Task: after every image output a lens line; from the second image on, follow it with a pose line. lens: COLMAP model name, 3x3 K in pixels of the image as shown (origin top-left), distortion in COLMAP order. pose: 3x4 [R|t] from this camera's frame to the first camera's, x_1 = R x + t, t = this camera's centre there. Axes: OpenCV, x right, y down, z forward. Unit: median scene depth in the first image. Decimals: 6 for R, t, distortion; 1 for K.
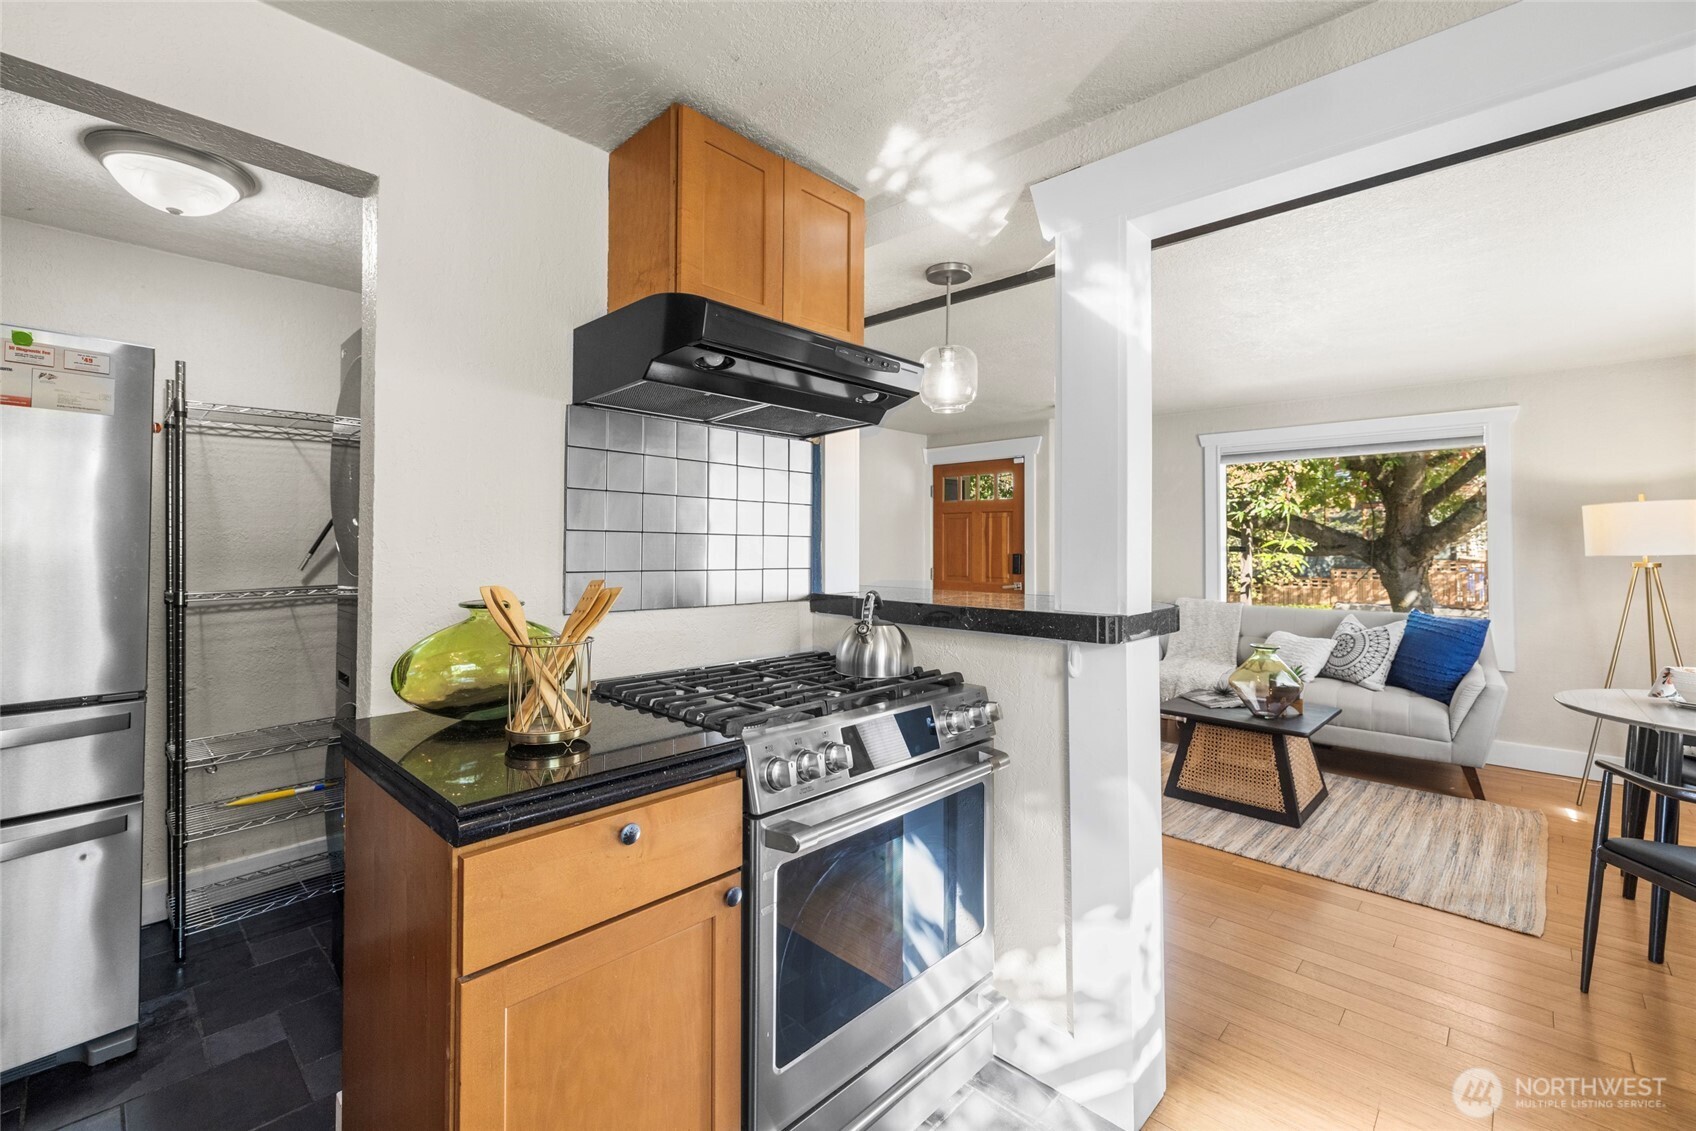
lens RADIAL K [[712.0, 0, 843.0], [0, 712.0, 531.7], [0, 0, 1]] dist [0.000033, -0.000117]
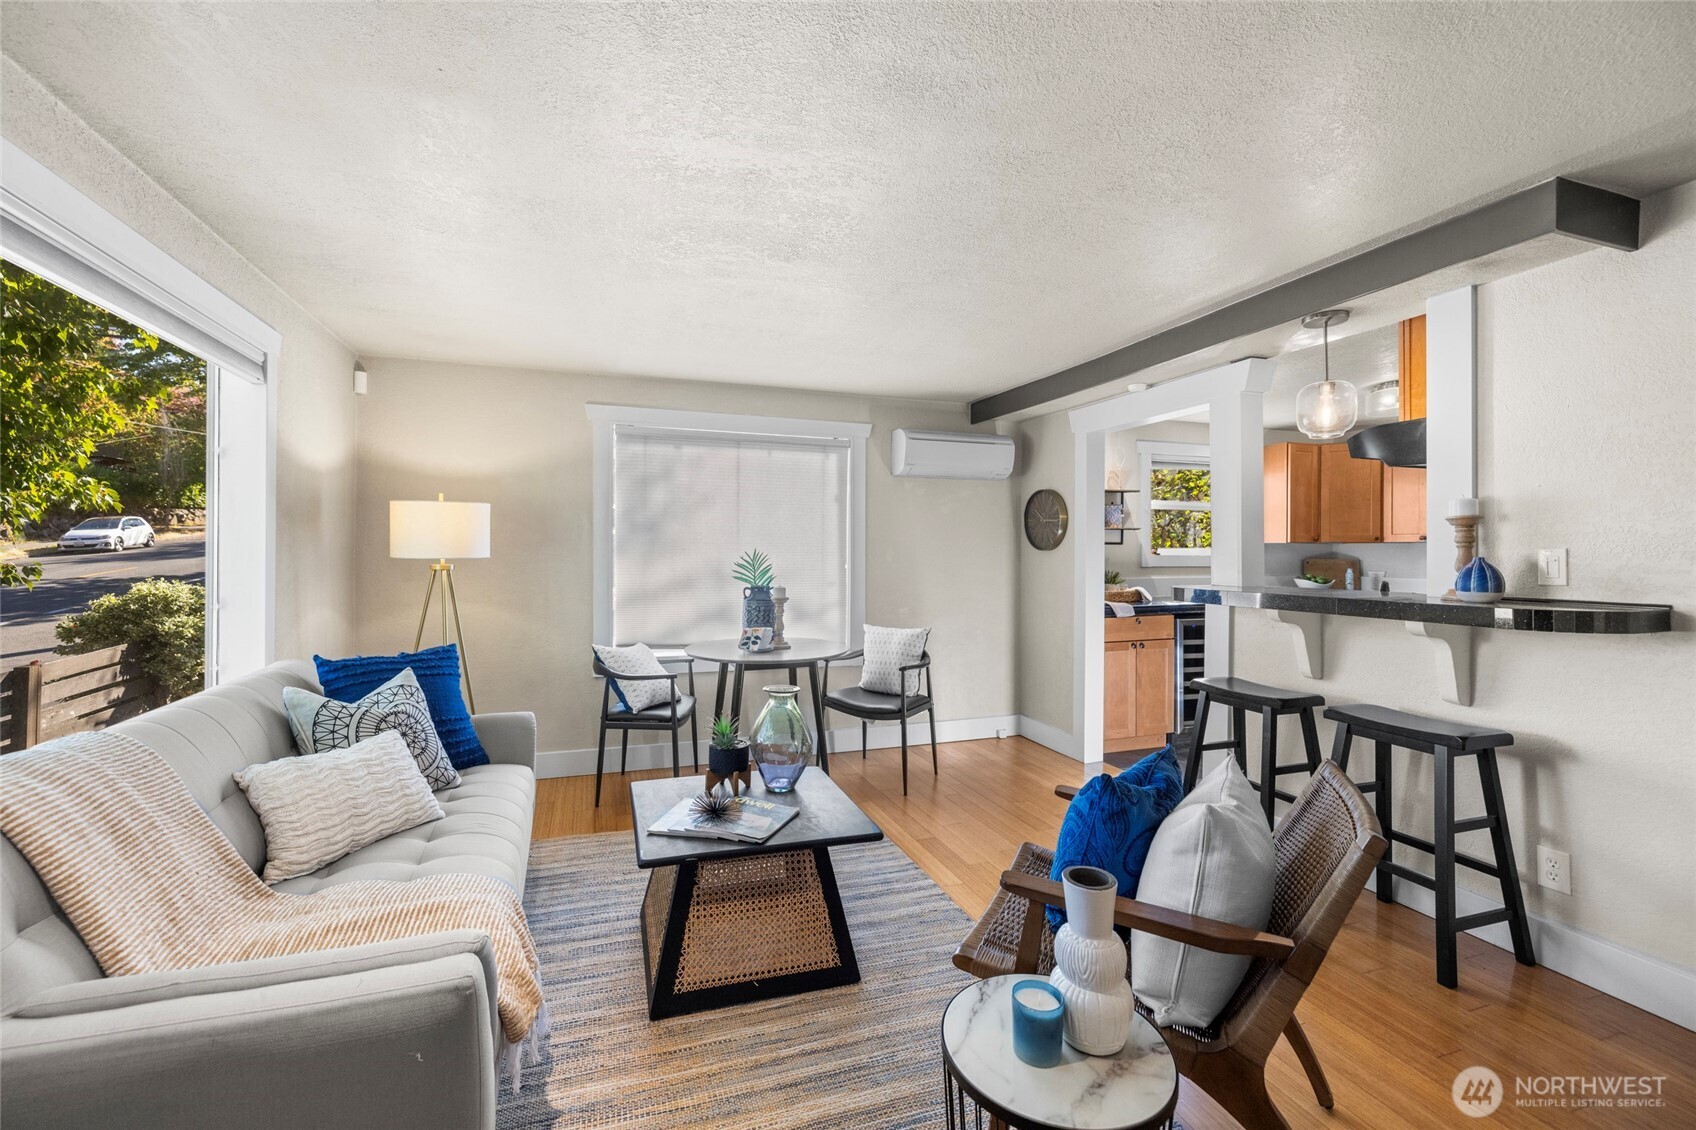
lens RADIAL K [[712.0, 0, 838.8], [0, 712.0, 548.6], [0, 0, 1]] dist [0.000033, -0.000117]
pose [[-0.891591, -0.003044, 0.452832, 0.180219], [-0.016035, 0.999563, -0.024851, 0.031811], [-0.452558, -0.029418, -0.891249, 1.321100]]
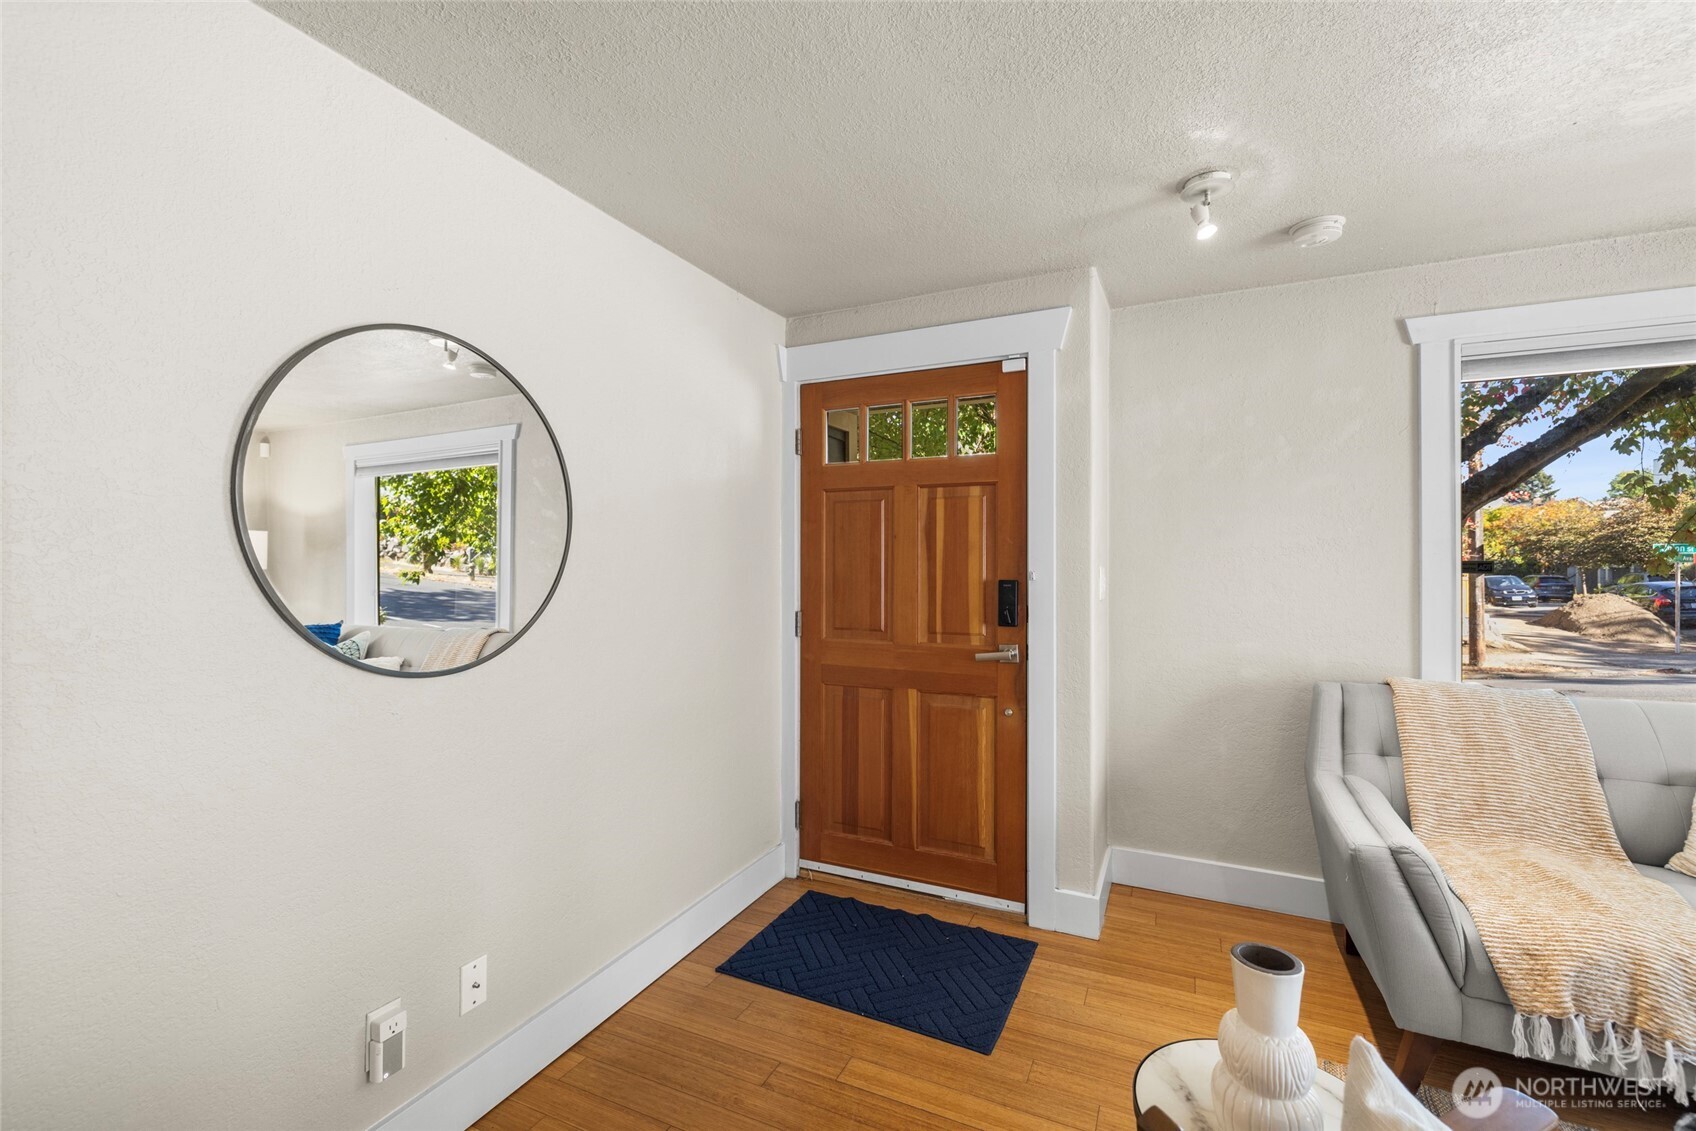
lens RADIAL K [[712.0, 0, 838.2], [0, 712.0, 562.5], [0, 0, 1]] dist [0.000033, -0.000117]
pose [[0.949982, 0.000894, 0.312302, 0.011990], [-0.005514, 0.999888, 0.013912, 0.020926], [-0.312255, -0.014938, 0.949881, 0.856932]]
